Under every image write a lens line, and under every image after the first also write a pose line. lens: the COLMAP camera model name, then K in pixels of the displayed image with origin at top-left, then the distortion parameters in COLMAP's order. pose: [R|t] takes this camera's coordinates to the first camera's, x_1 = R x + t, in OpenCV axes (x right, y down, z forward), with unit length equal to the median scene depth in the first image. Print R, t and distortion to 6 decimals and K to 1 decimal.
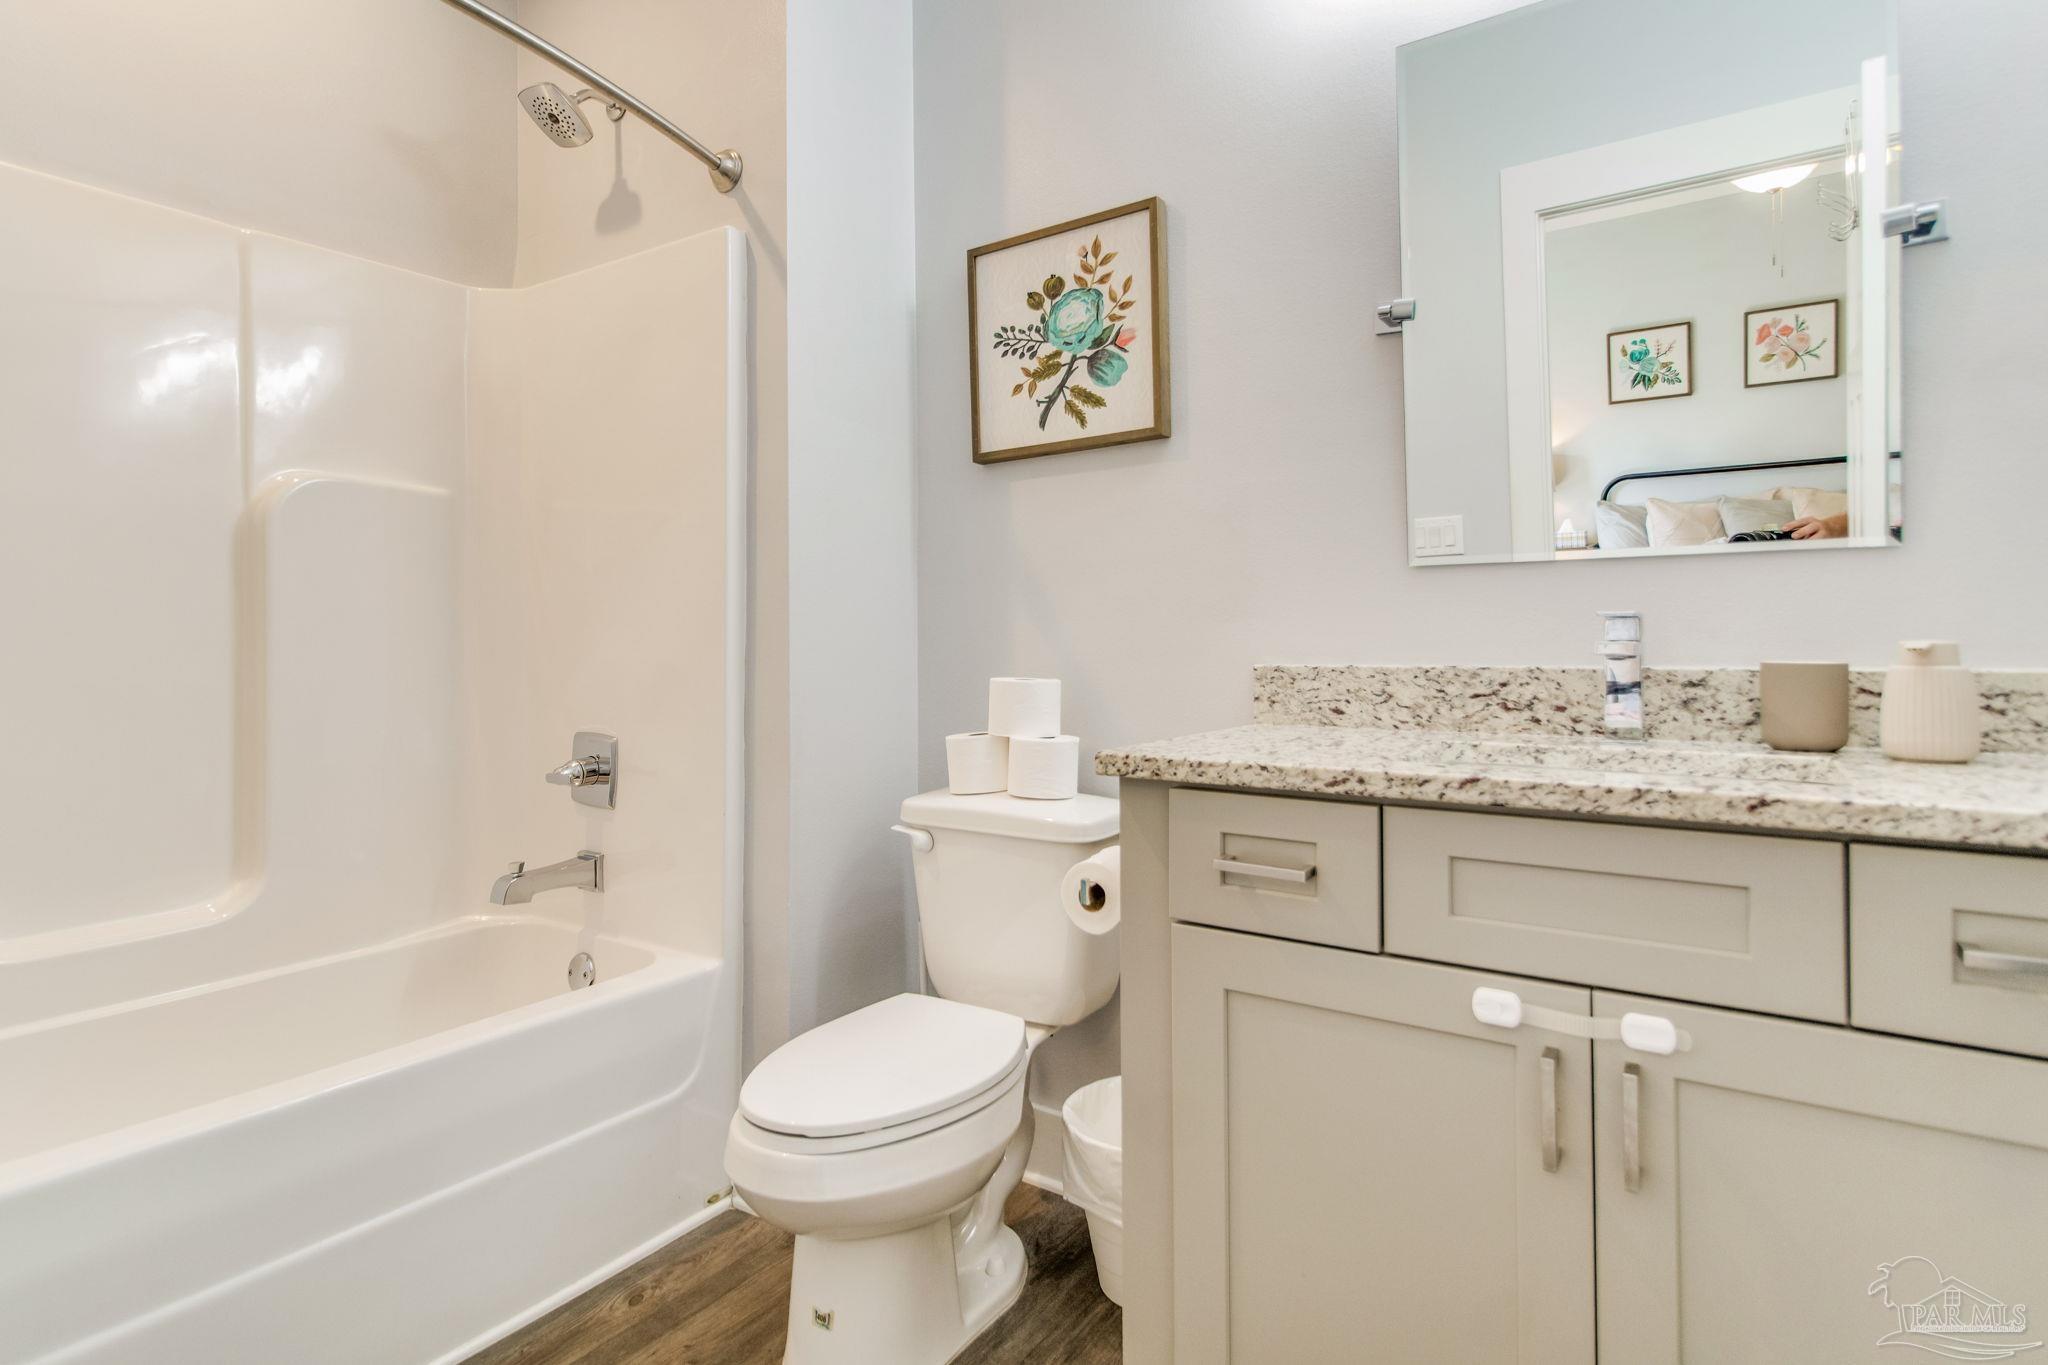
lens RADIAL K [[1015.1, 0, 992.9], [0, 1015.1, 651.7], [0, 0, 1]] dist [0.019014, -0.009906]
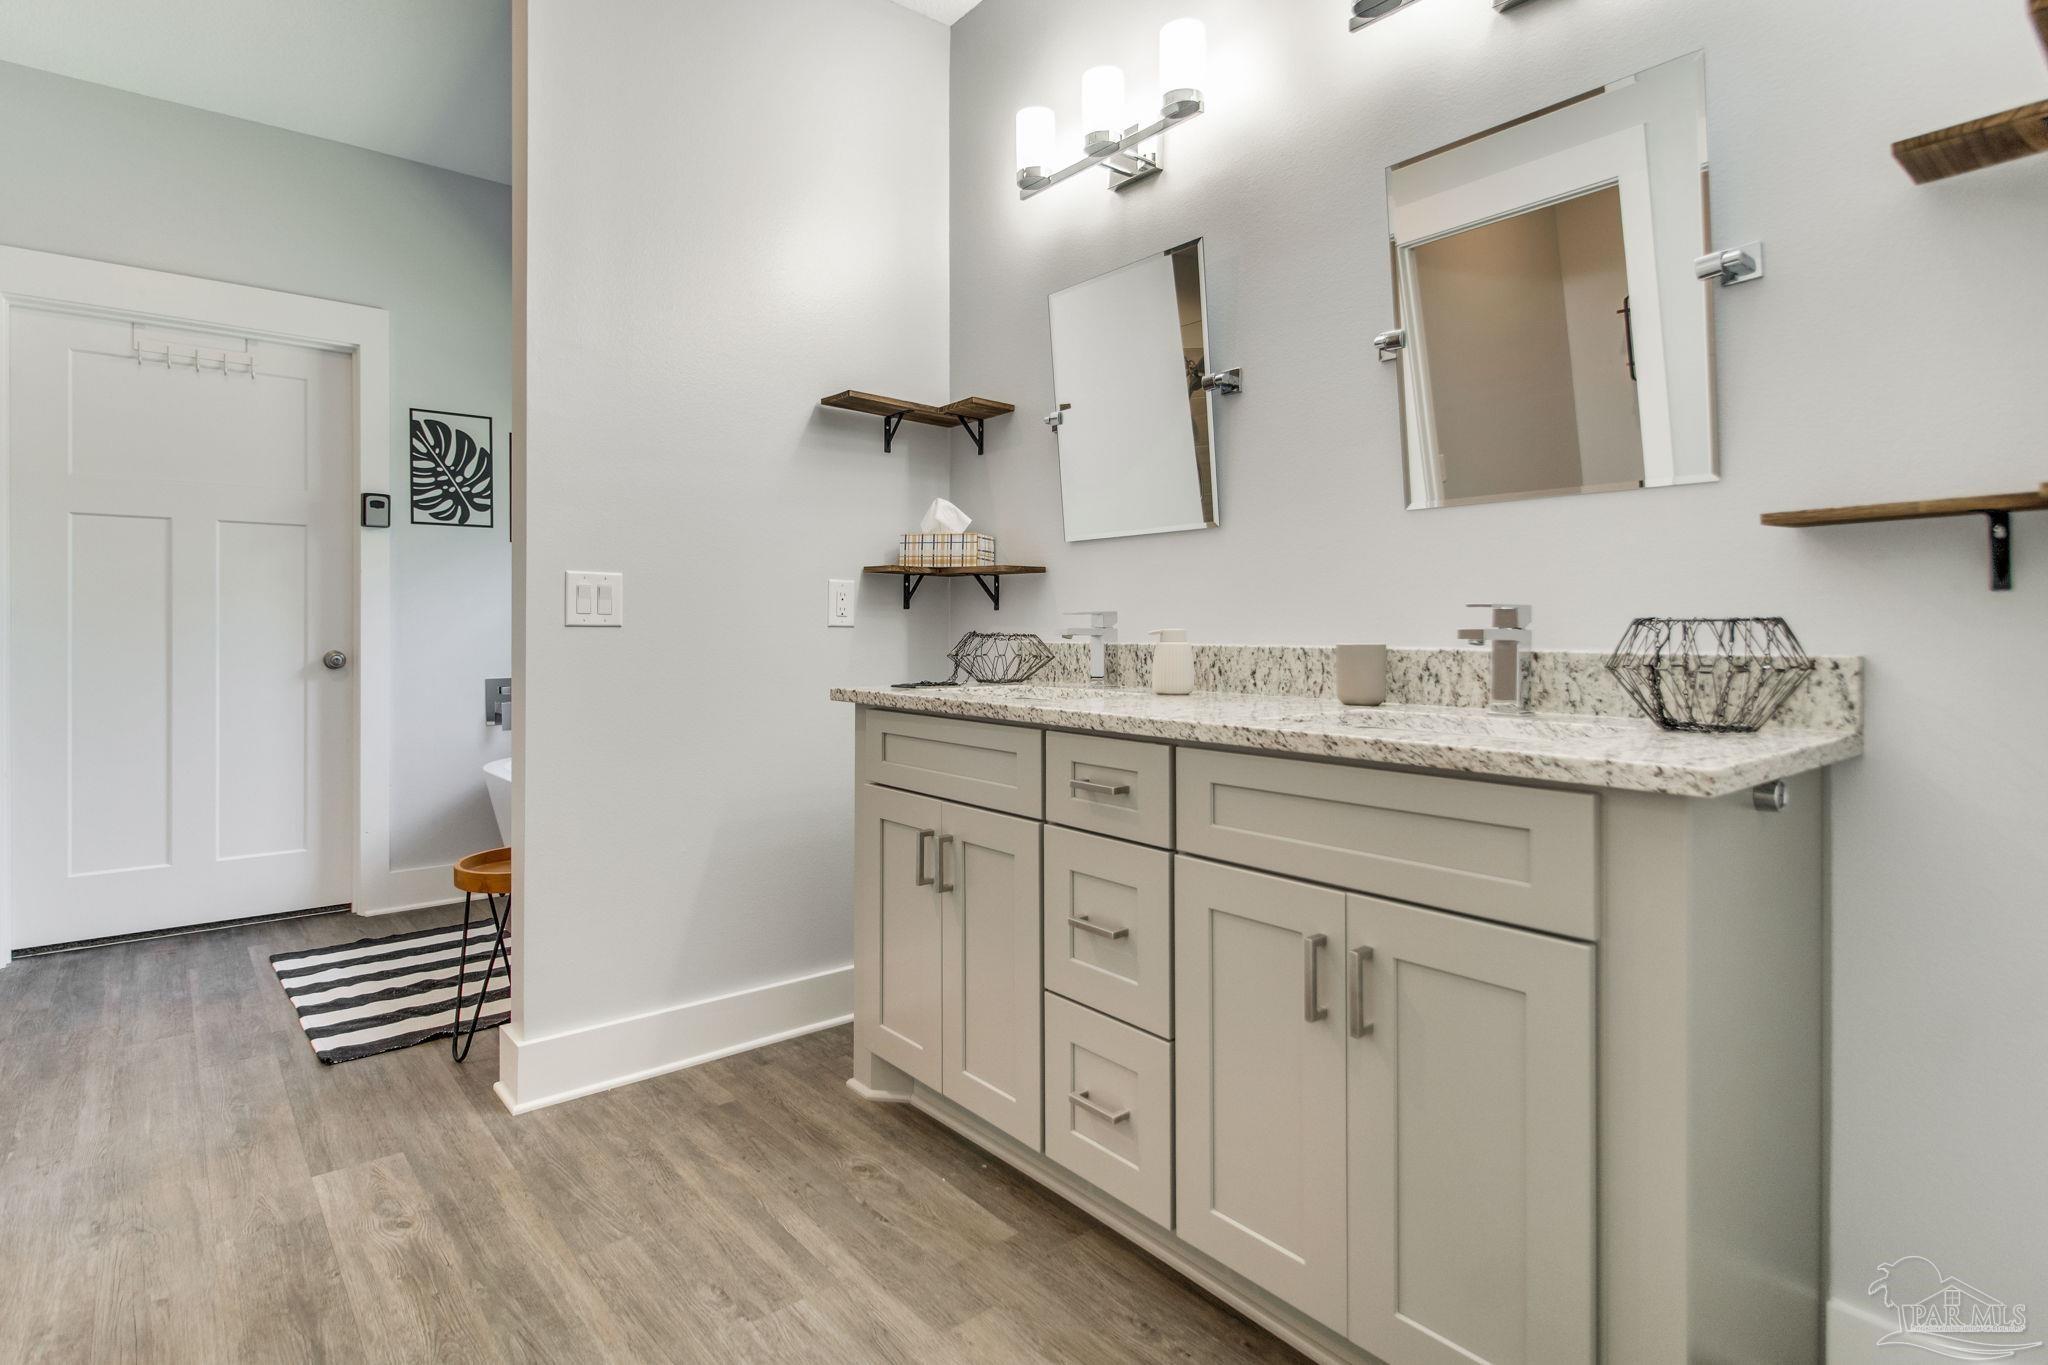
lens RADIAL K [[1051.0, 0, 1012.0], [0, 1051.0, 644.8], [0, 0, 1]] dist [0.019395, -0.012364]
pose [[0.950061, 0.006034, -0.312005, 1.201538], [-0.001623, 0.999895, 0.014395, -0.009157], [0.312059, -0.013170, 0.949972, -0.825525]]
